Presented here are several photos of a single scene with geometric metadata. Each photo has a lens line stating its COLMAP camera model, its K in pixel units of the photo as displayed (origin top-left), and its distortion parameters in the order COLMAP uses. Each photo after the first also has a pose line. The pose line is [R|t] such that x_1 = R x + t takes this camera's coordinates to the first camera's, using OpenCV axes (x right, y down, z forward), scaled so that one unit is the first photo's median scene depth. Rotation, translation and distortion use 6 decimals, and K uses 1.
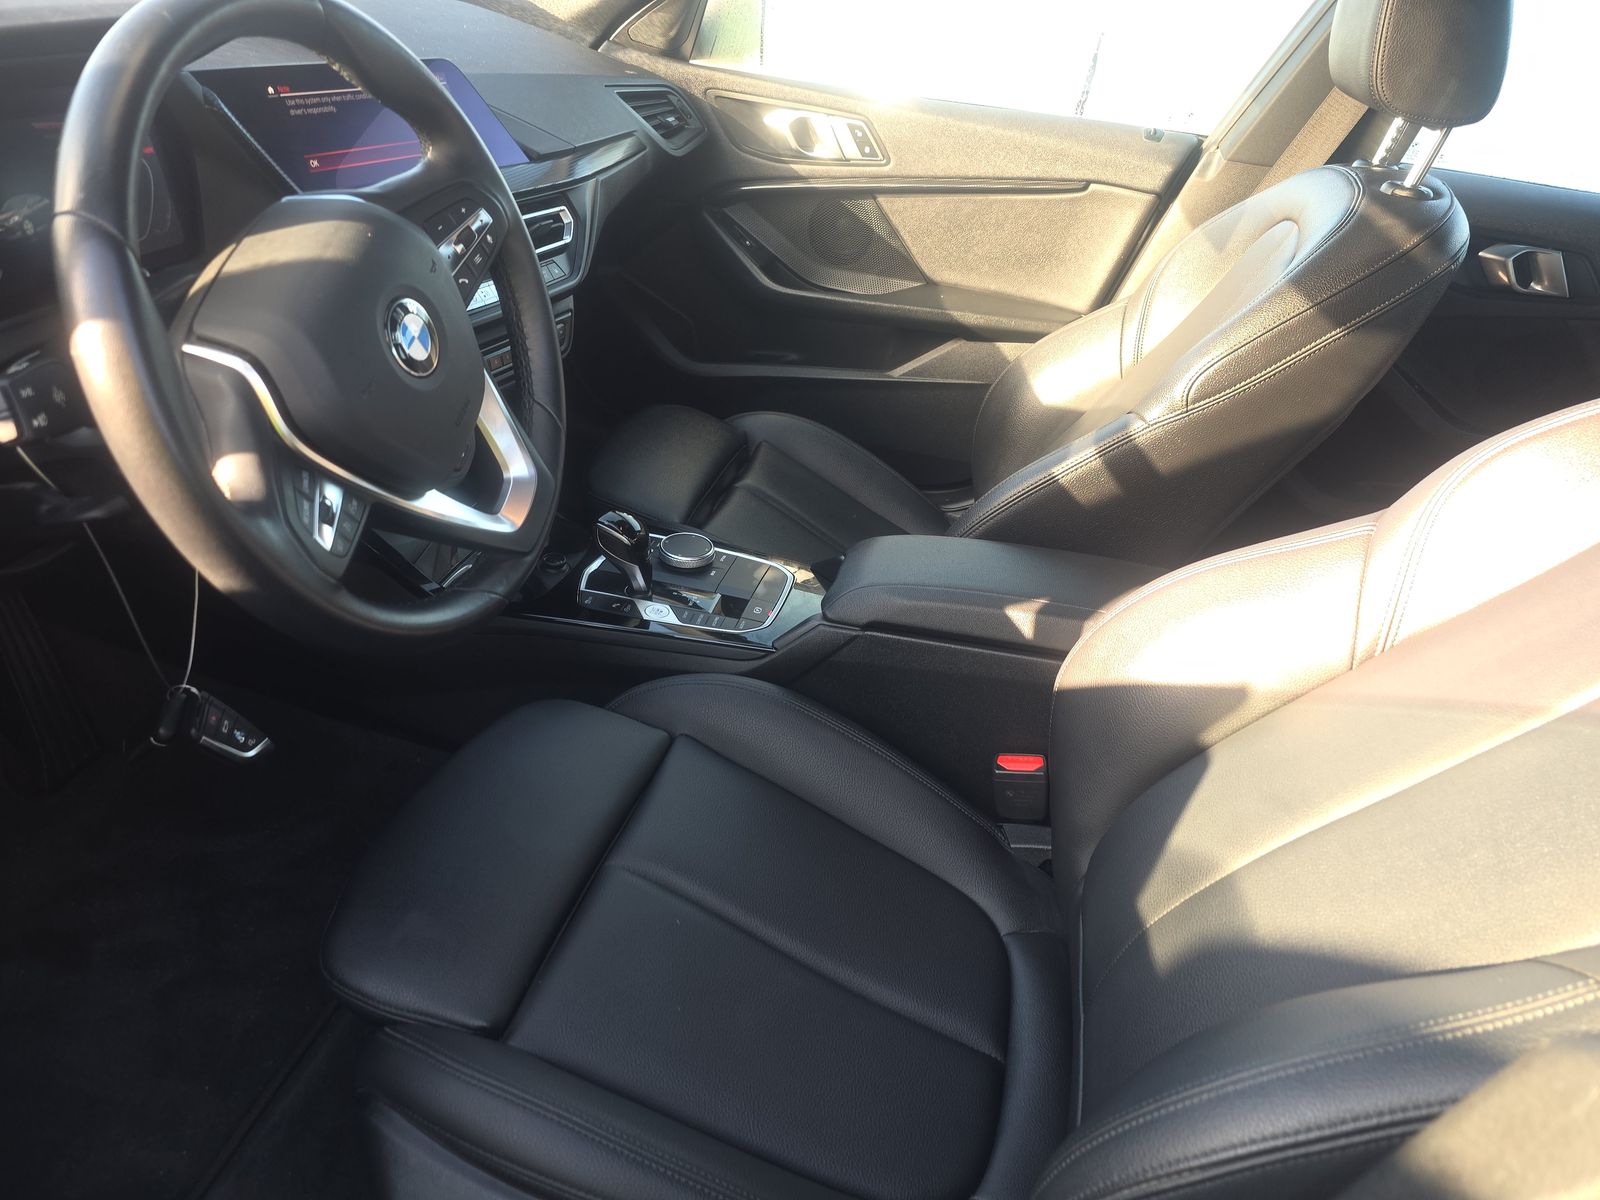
lens RADIAL K [[1114.8, 0, 795.3], [0, 1114.8, 630.8], [0, 0, 1]] dist [0.065230, -0.064968]
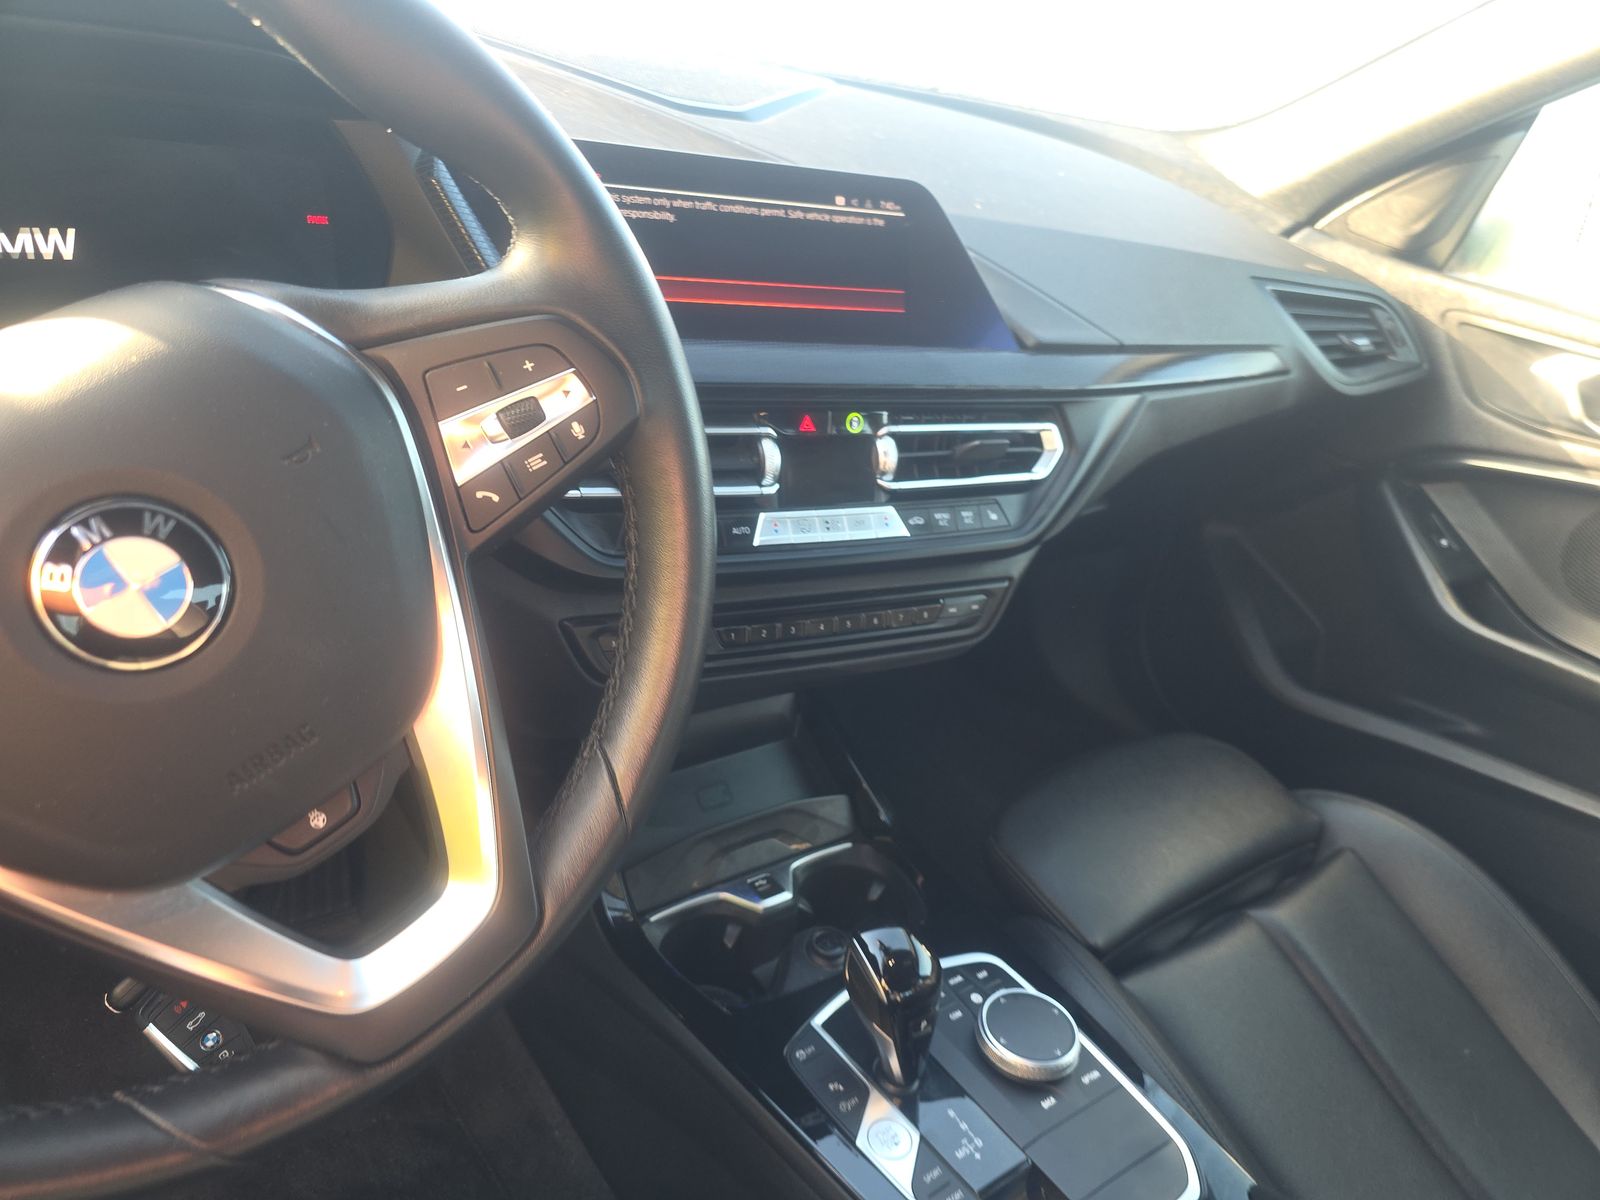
lens RADIAL K [[1114.8, 0, 795.3], [0, 1114.8, 630.8], [0, 0, 1]] dist [0.065230, -0.064968]
pose [[0.771281, 0.290126, -0.566527, 0.054454], [-0.383933, 0.921977, -0.050538, -0.143468], [0.507663, 0.256487, 0.822492, 0.343875]]
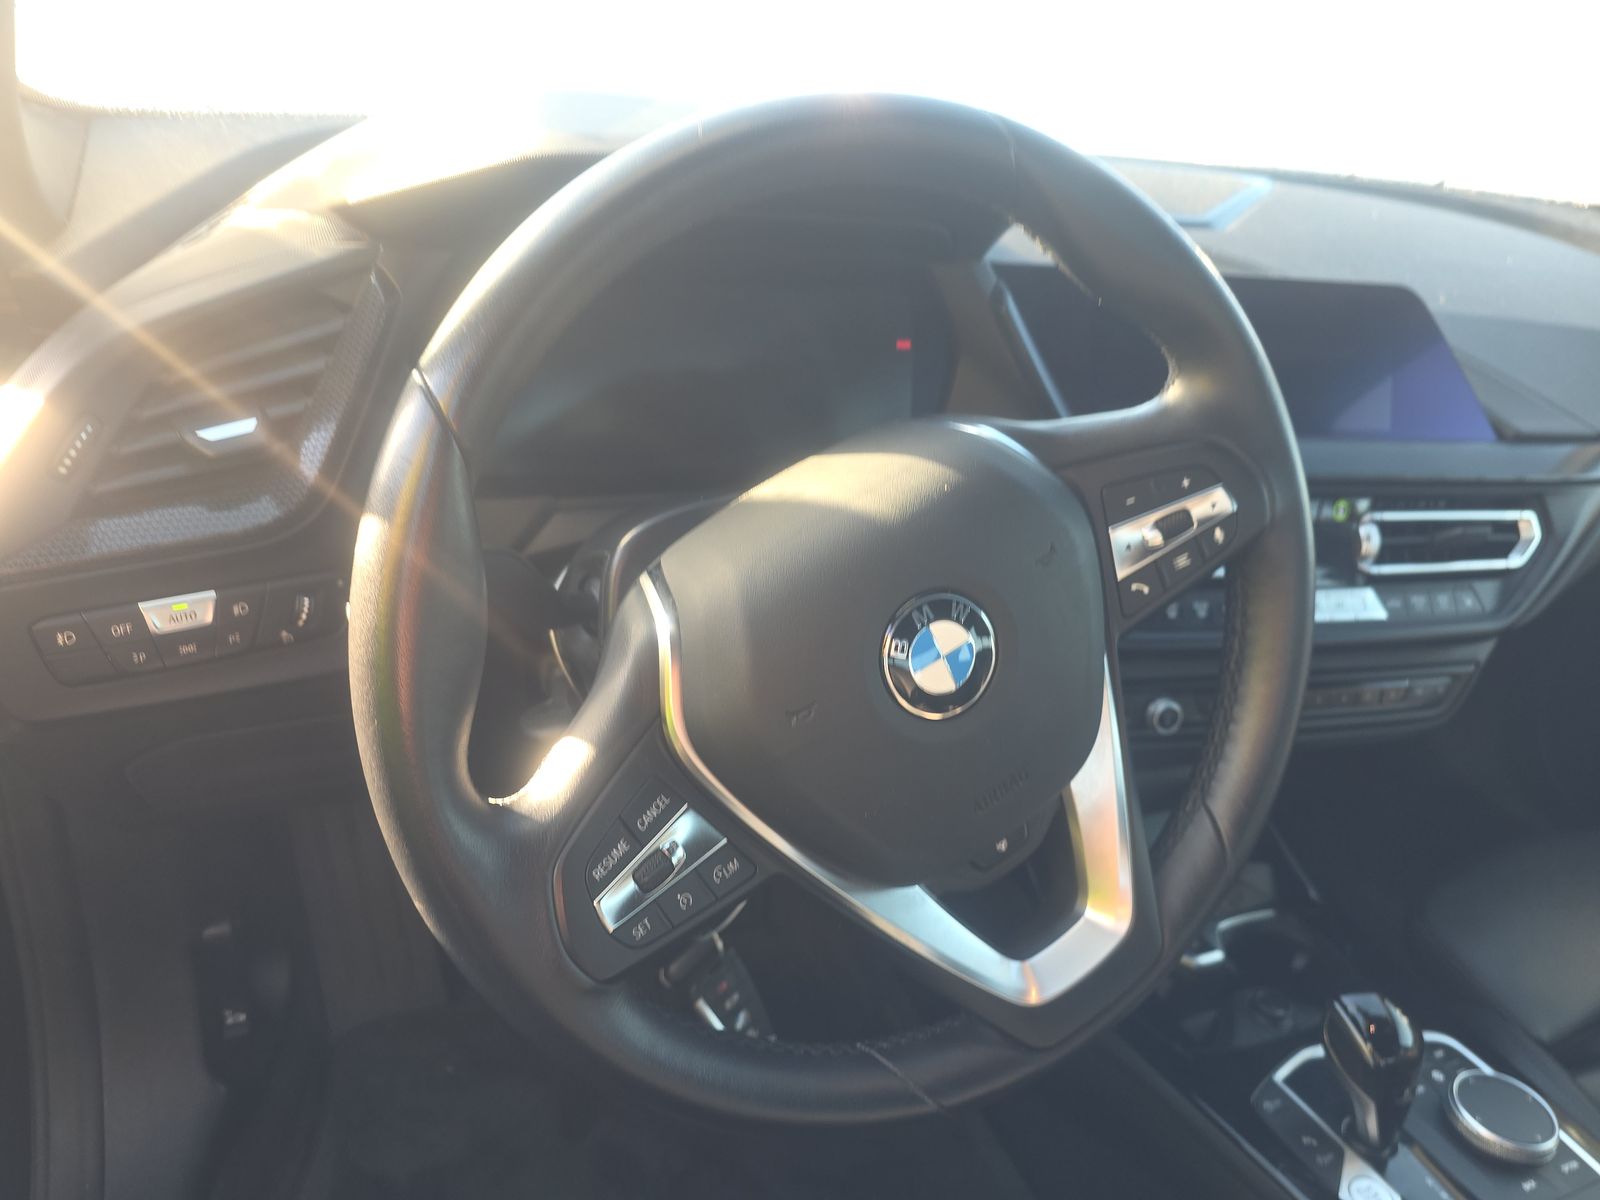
lens RADIAL K [[1114.8, 0, 795.3], [0, 1114.8, 630.8], [0, 0, 1]] dist [0.065230, -0.064968]
pose [[0.616649, 0.297847, -0.728719, 0.017770], [-0.434793, 0.900531, 0.000145, -0.106593], [0.656277, 0.316752, 0.684813, 0.241579]]
